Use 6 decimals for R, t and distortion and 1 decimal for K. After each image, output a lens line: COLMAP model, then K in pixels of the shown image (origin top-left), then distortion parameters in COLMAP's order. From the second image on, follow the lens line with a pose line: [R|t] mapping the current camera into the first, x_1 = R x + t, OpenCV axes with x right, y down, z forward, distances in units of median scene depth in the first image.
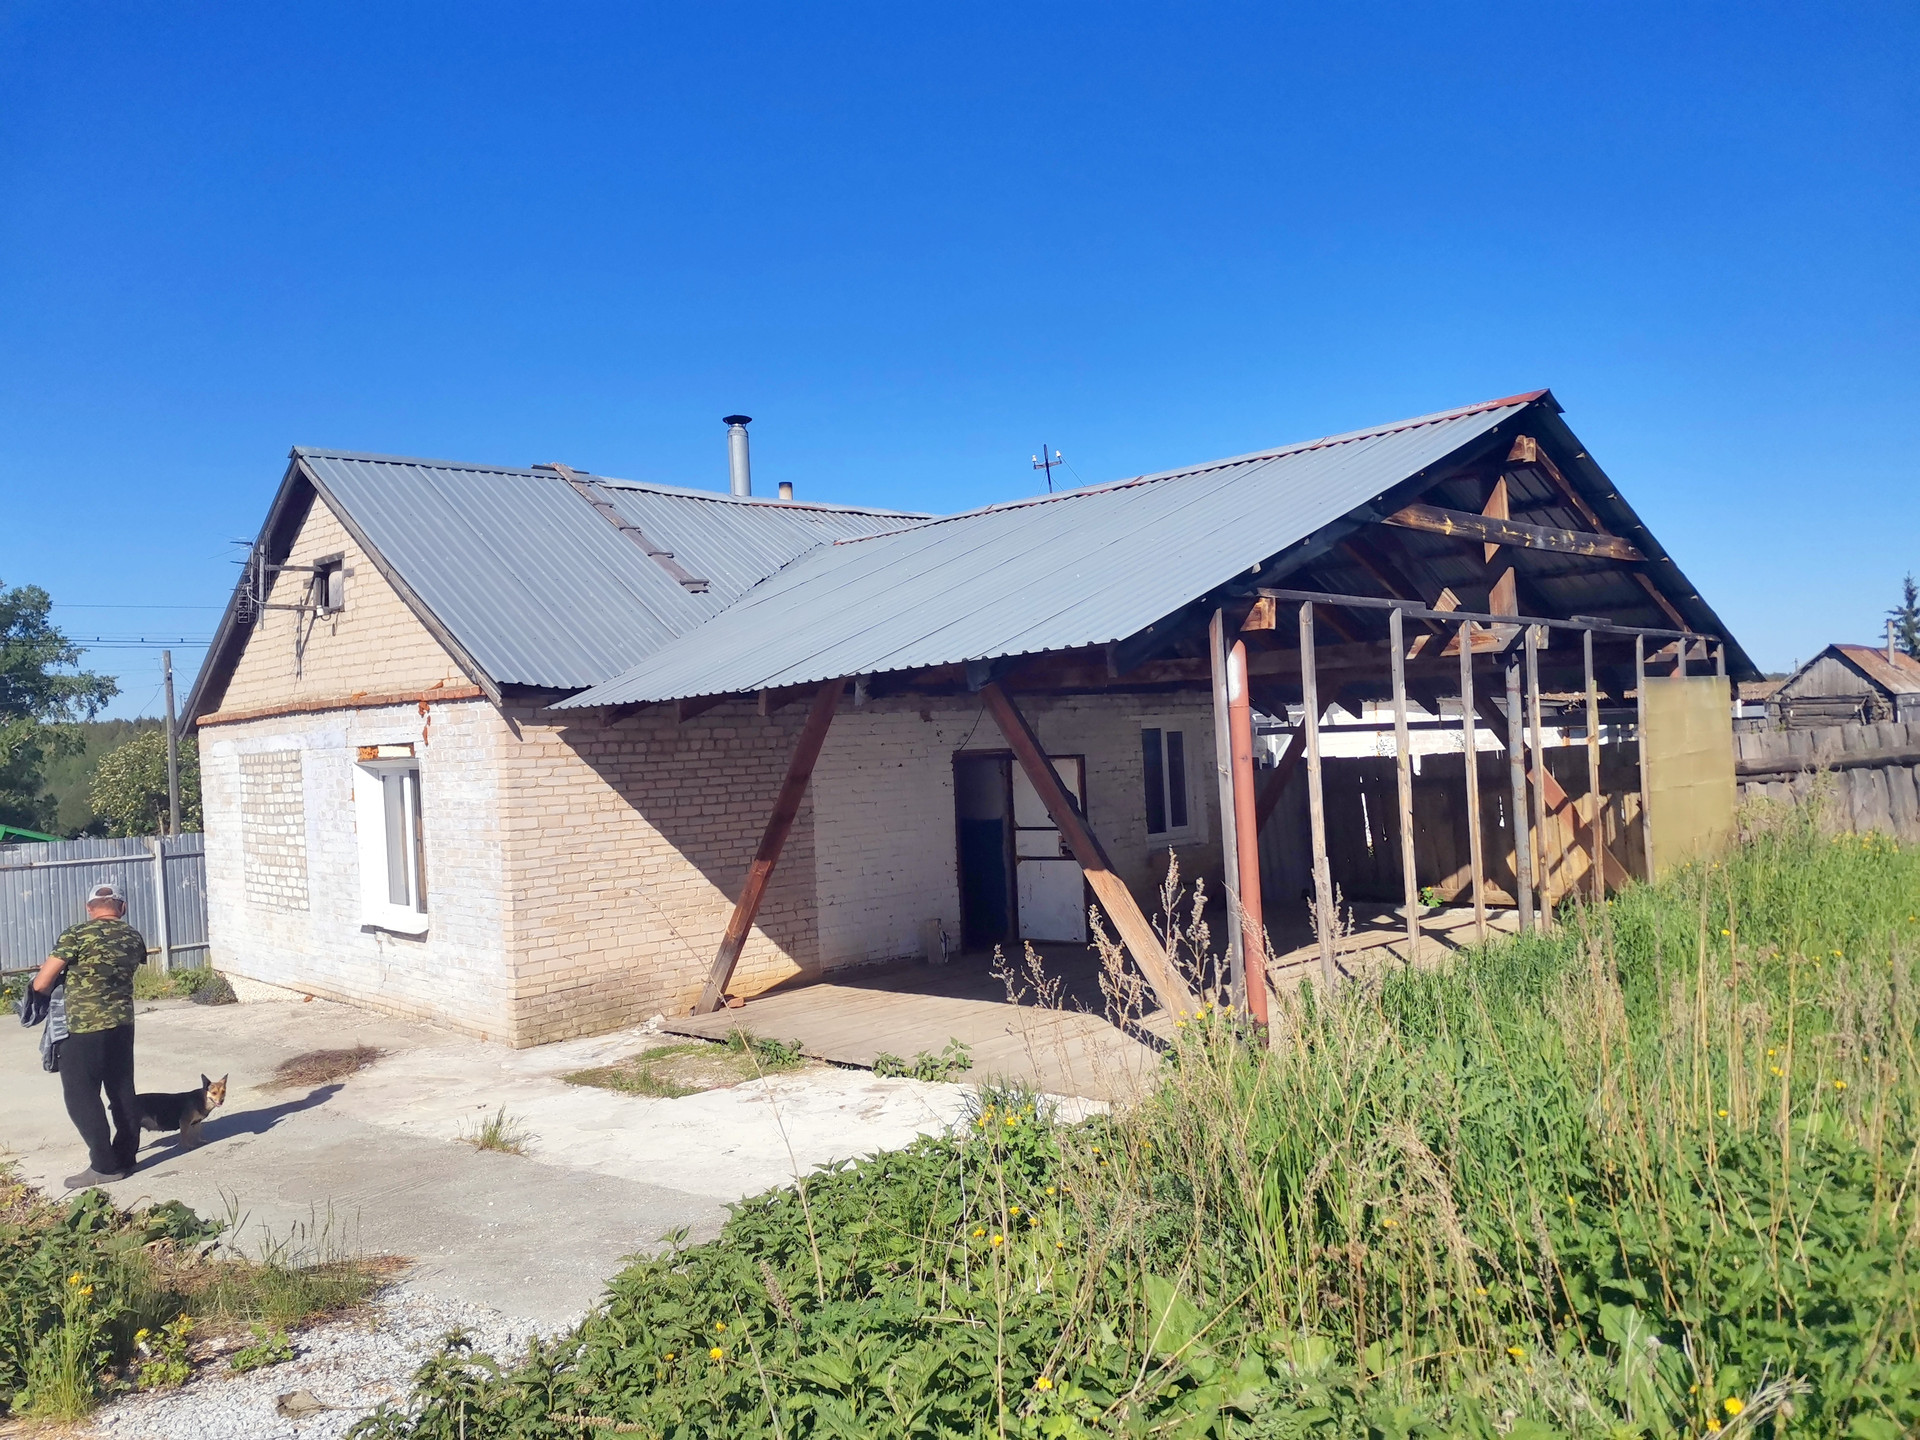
lens RADIAL K [[1434.1, 0, 978.5], [0, 1434.1, 733.7], [0, 0, 1]] dist [0.070989, -0.091900]
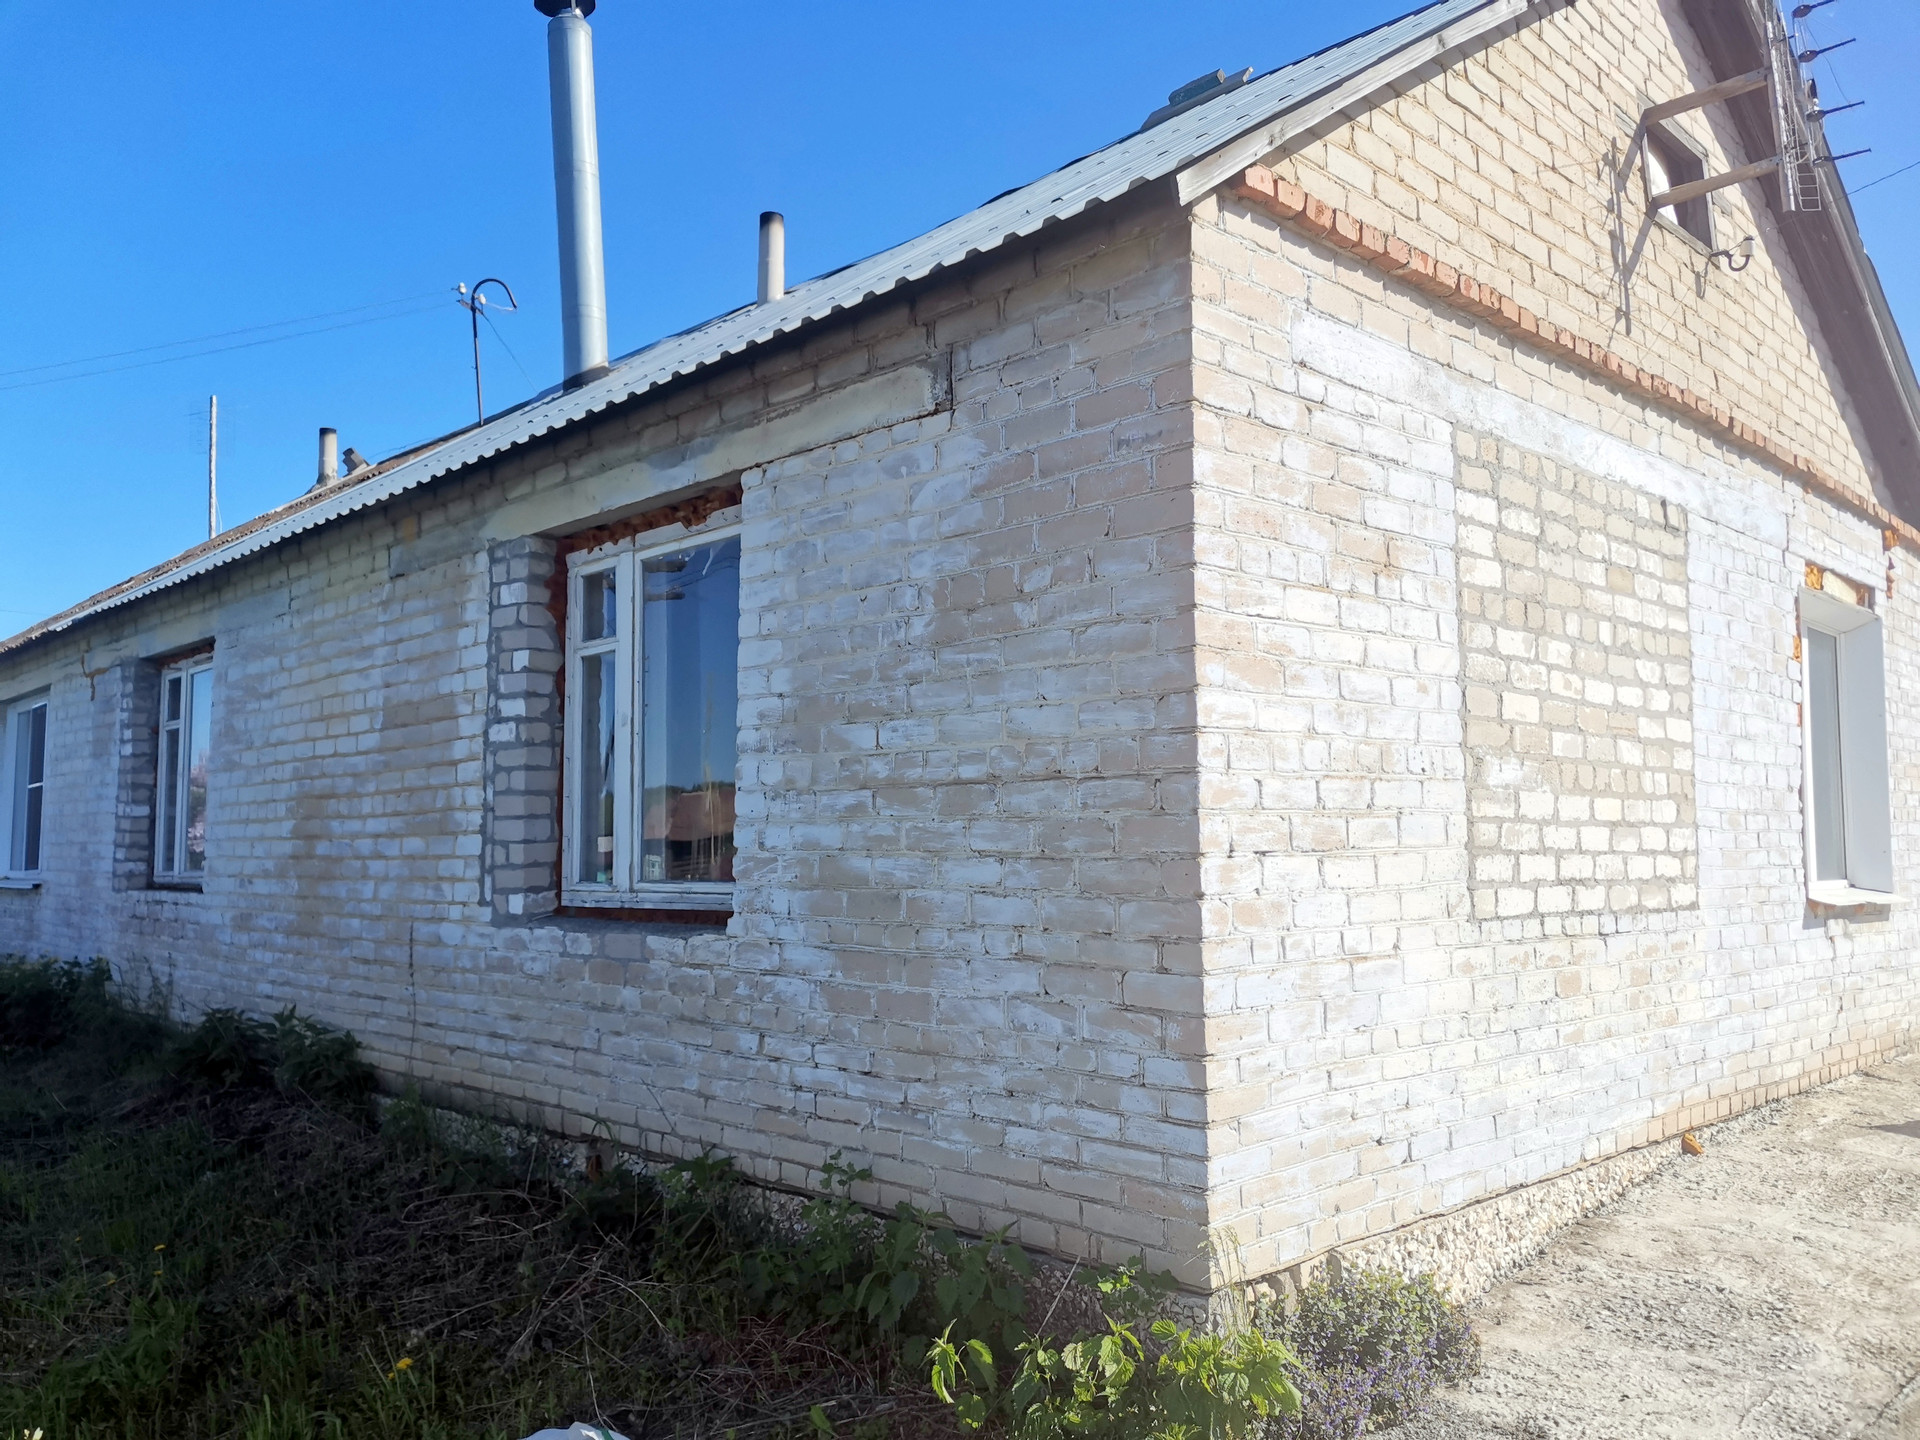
lens RADIAL K [[1425.3, 0, 961.3], [0, 1425.3, 717.7], [0, 0, 1]] dist [0.105956, -0.133546]
pose [[0.014942, 0.135828, 0.990620, -0.955936], [0.001208, 0.990727, -0.135861, 0.137207], [-0.999888, 0.003227, 0.014640, 1.320068]]
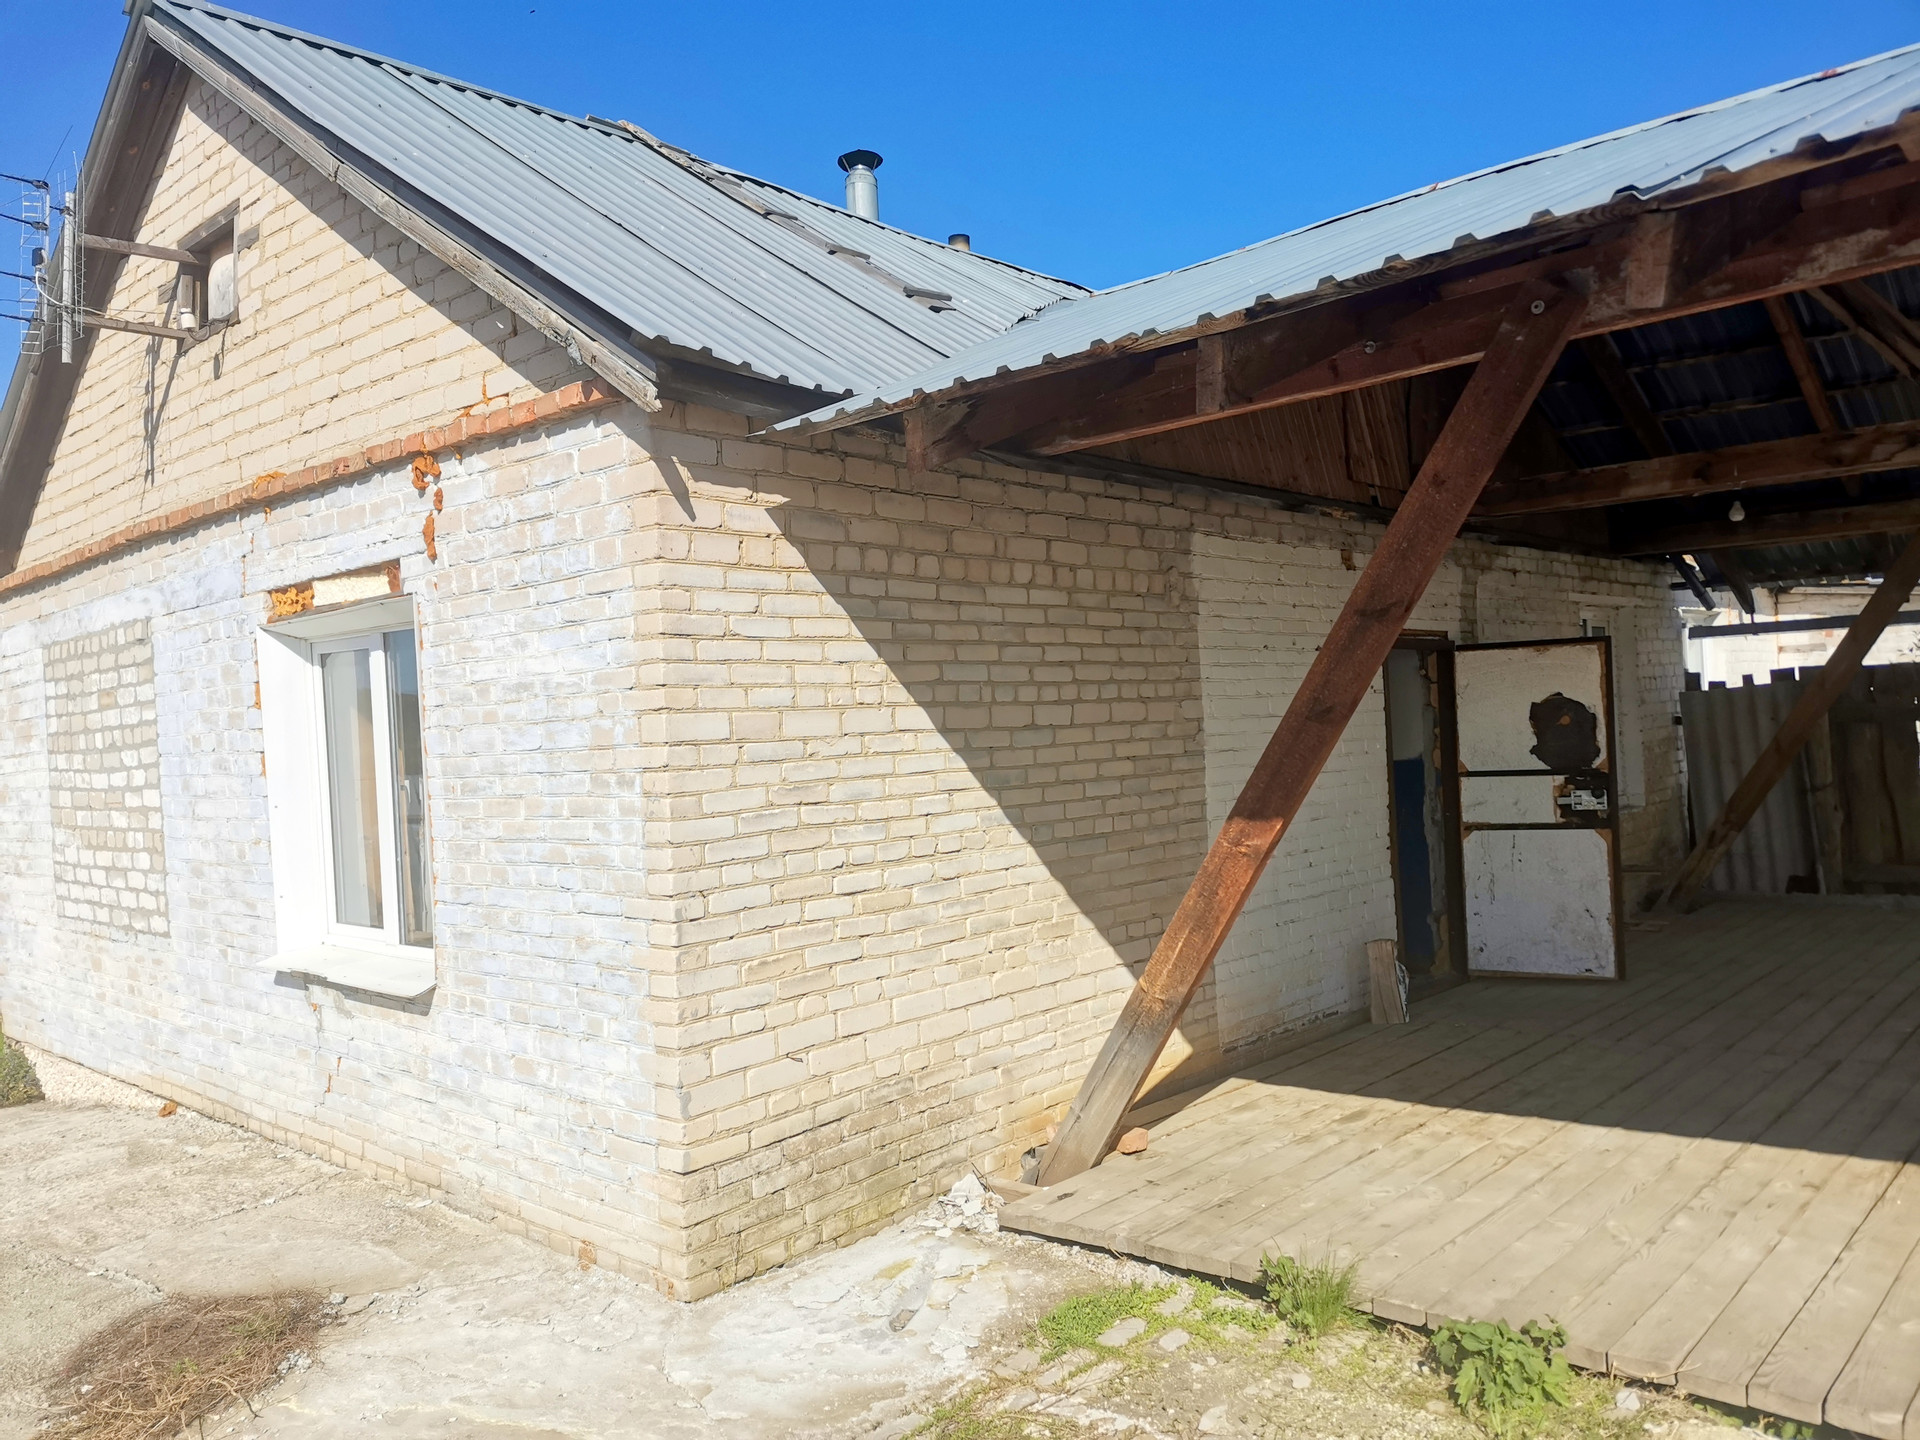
lens RADIAL K [[1425.3, 0, 961.3], [0, 1425.3, 717.7], [0, 0, 1]] dist [0.105956, -0.133546]
pose [[0.999000, -0.004139, 0.044509, -0.230256], [0.004392, 0.999975, -0.005591, 0.055103], [-0.044484, 0.005781, 0.998993, 0.532498]]
